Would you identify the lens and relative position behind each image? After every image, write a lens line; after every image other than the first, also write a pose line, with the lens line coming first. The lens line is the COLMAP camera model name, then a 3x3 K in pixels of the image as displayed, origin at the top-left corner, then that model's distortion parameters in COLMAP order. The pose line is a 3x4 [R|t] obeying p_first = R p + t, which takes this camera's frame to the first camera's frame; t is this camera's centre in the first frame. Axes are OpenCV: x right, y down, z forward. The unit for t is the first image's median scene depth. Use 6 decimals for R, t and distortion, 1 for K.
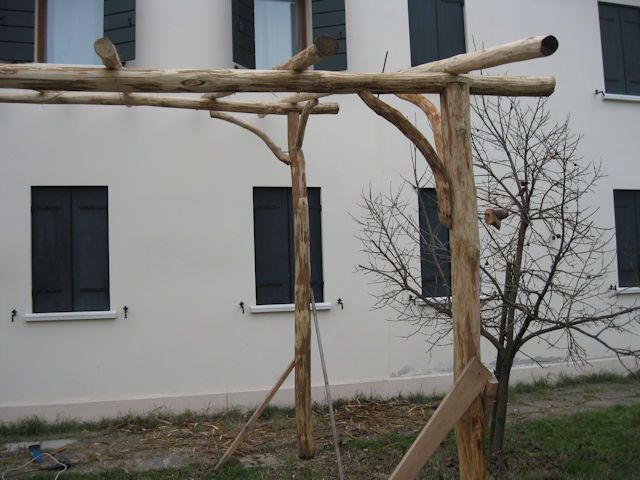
lens RADIAL K [[650.7, 0, 318.1], [0, 650.7, 239.8], [0, 0, 1]] dist [-0.115289, 0.000000]
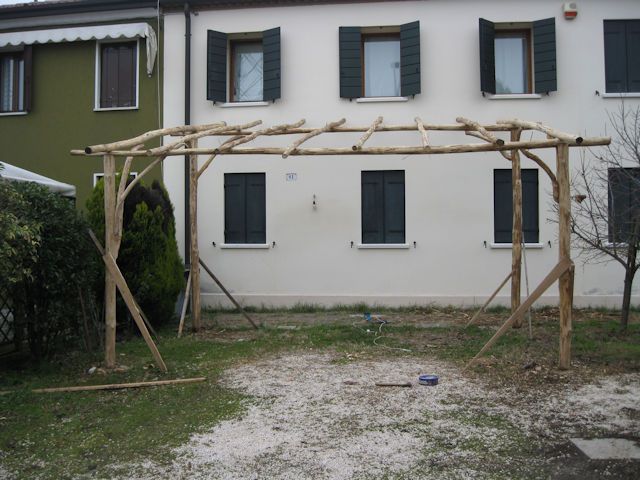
lens RADIAL K [[650.7, 0, 319.3], [0, 650.7, 238.7], [0, 0, 1]] dist [-0.115289, 0.000000]
pose [[0.921319, 0.028319, -0.387775, 0.135585], [-0.001927, 0.997664, 0.068279, -0.020010], [0.388803, -0.062160, 0.919222, -0.689295]]
